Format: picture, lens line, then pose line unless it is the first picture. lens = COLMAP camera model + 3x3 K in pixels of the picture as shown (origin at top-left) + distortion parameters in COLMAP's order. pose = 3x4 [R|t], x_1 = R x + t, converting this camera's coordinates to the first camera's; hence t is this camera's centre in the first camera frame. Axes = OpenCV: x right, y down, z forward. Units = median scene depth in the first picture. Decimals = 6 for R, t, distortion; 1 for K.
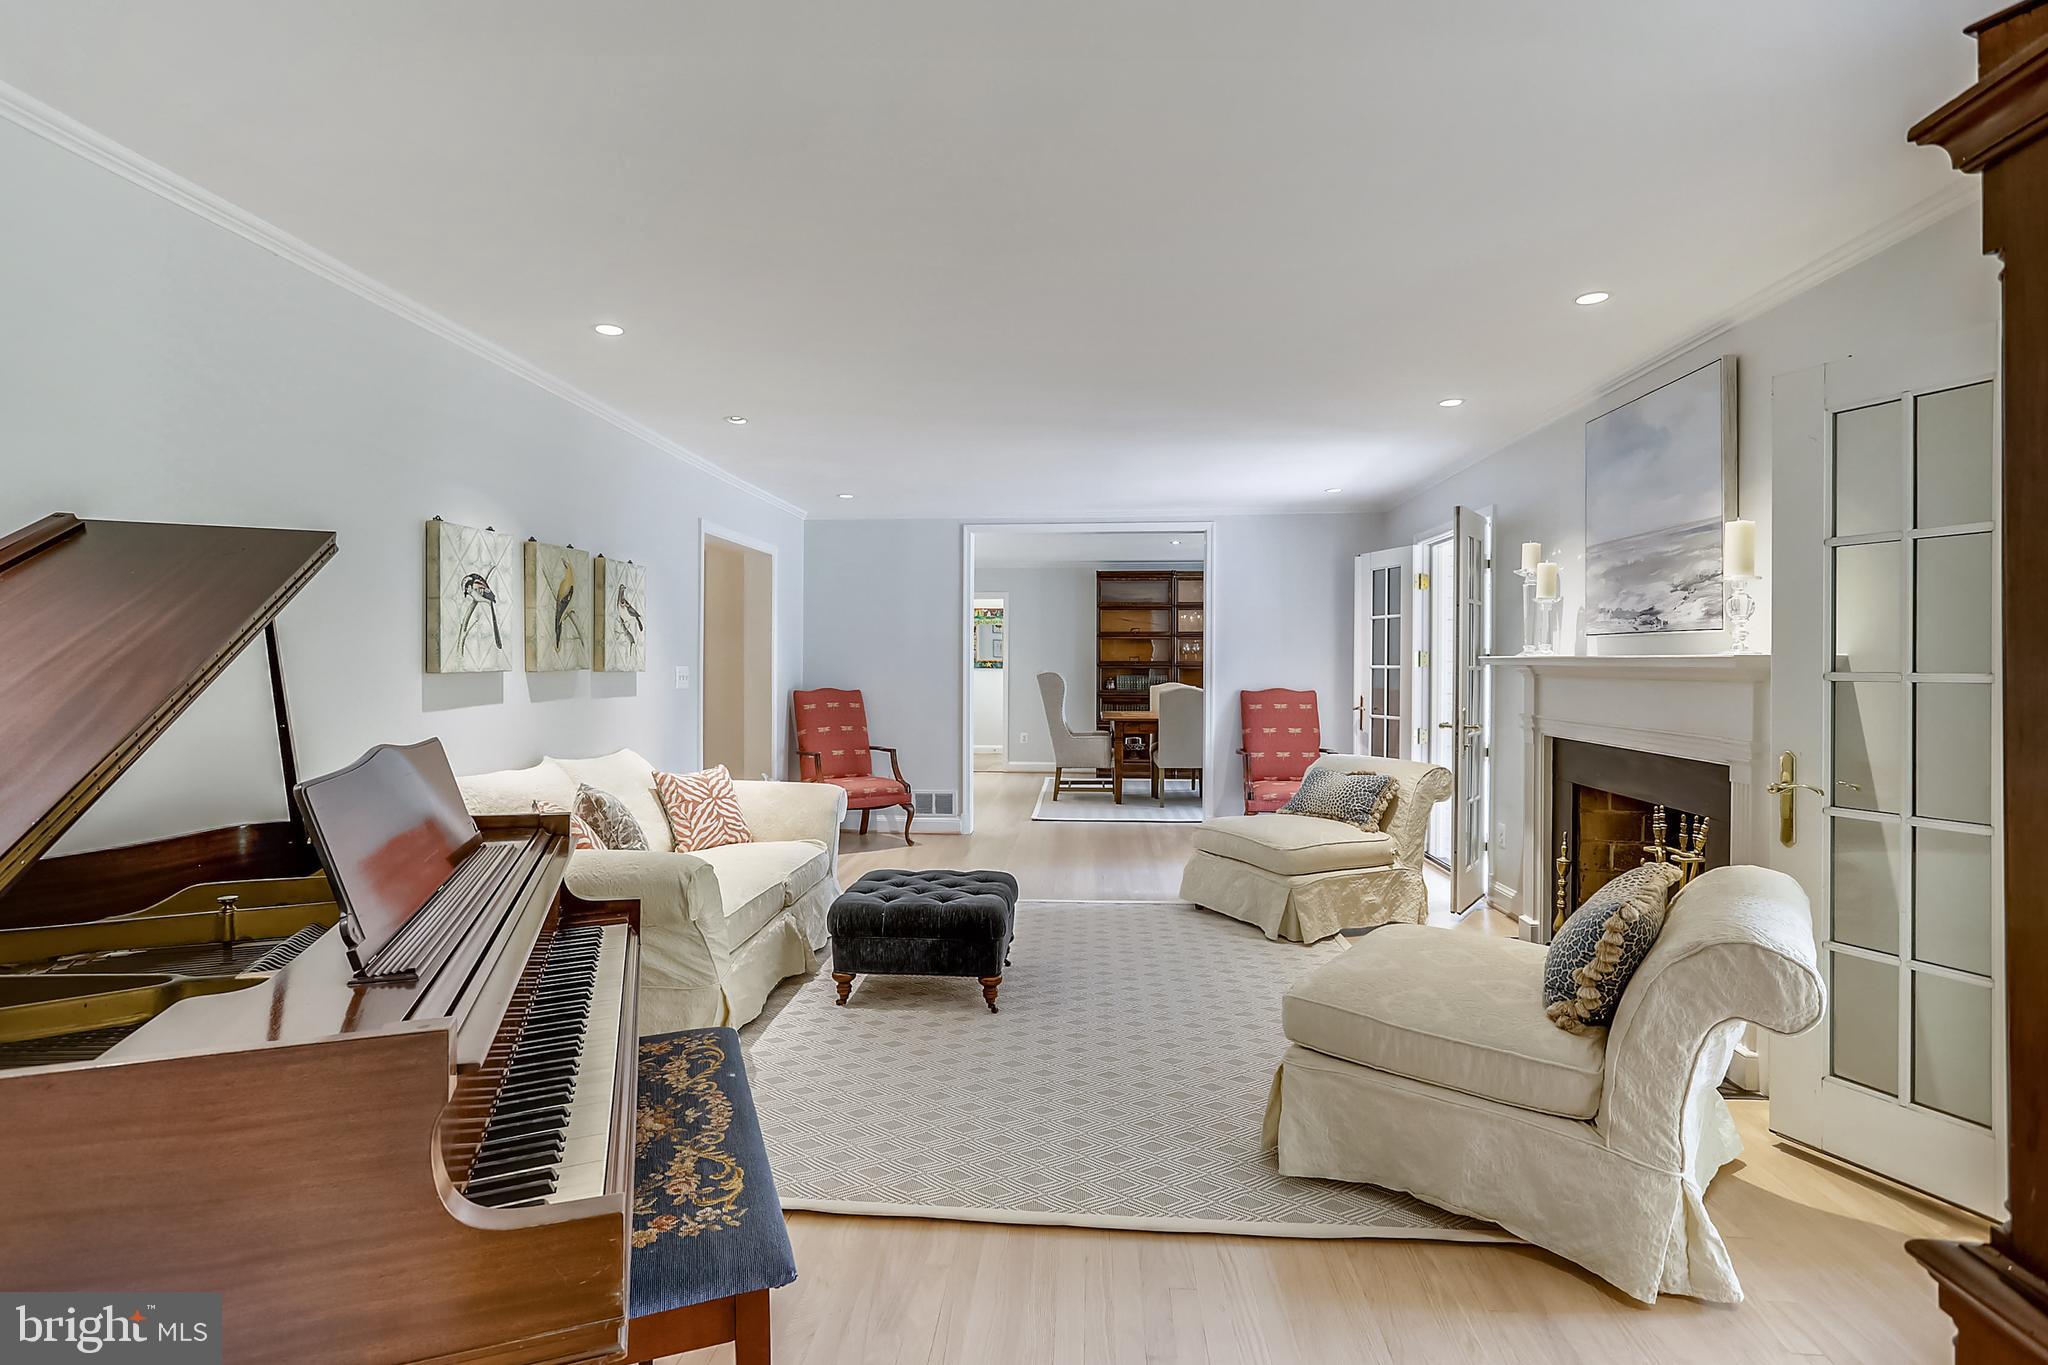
lens RADIAL K [[982.7, 0, 1009.8], [0, 982.7, 653.9], [0, 0, 1]] dist [-0.027155, 0.019201]
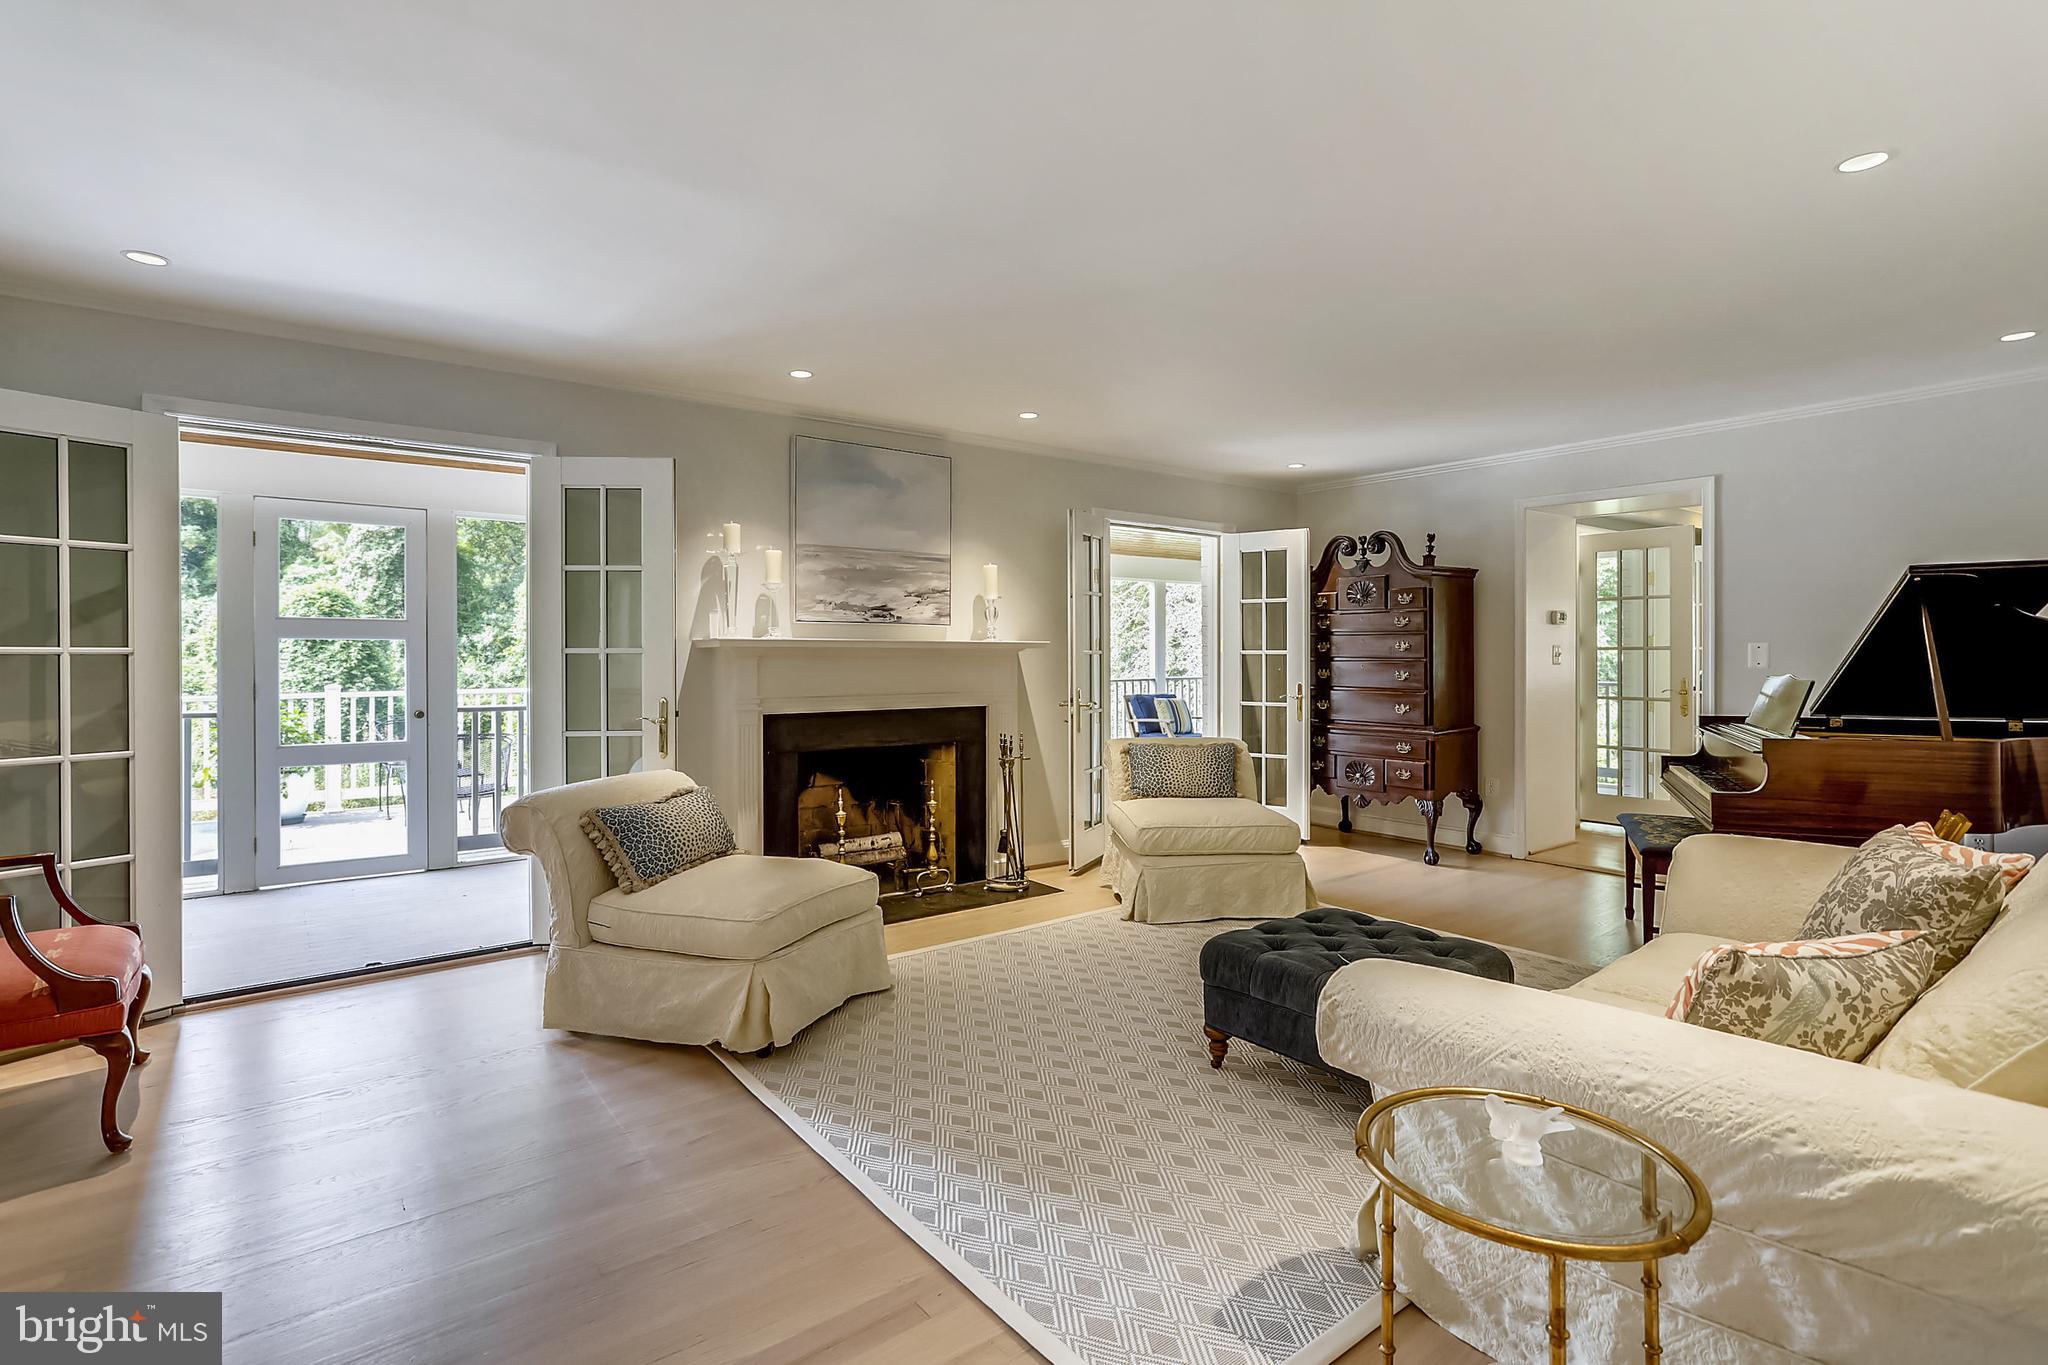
lens RADIAL K [[982.7, 0, 1009.8], [0, 982.7, 653.9], [0, 0, 1]] dist [-0.027155, 0.019201]
pose [[-0.667335, -0.002215, 0.744754, -0.491090], [-0.007570, 0.999964, -0.003809, 0.024932], [-0.744719, -0.008180, -0.667328, 1.801612]]
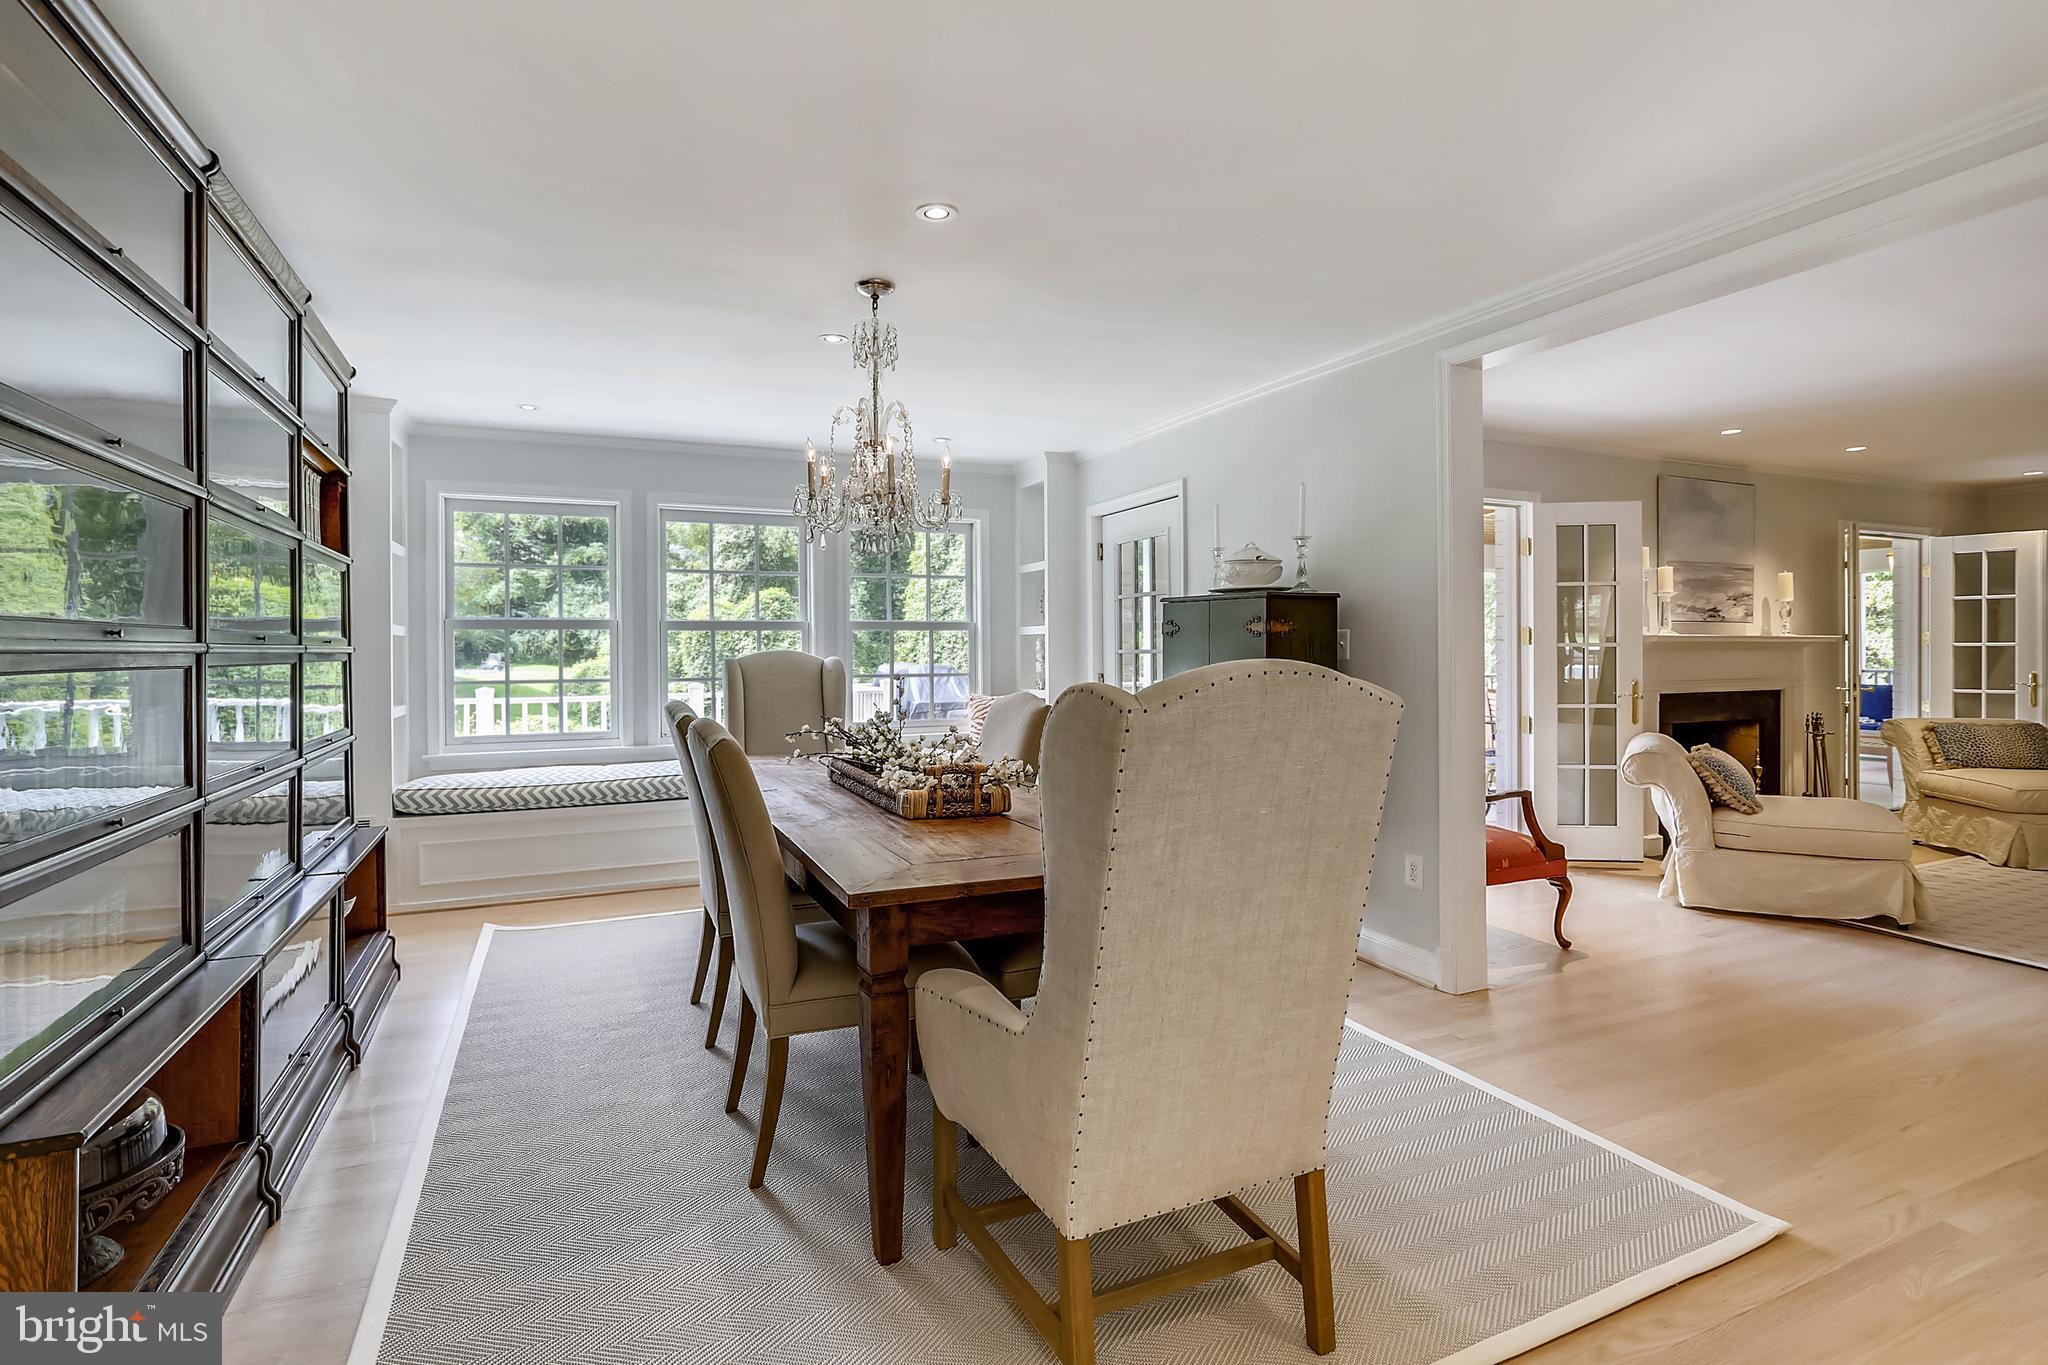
lens RADIAL K [[982.7, 0, 1009.8], [0, 982.7, 653.9], [0, 0, 1]] dist [-0.027155, 0.019201]
pose [[-0.476350, -0.004745, 0.879243, -0.252184], [-0.004791, 0.999985, 0.002801, 0.034701], [-0.879243, -0.002878, -0.476366, 2.912632]]
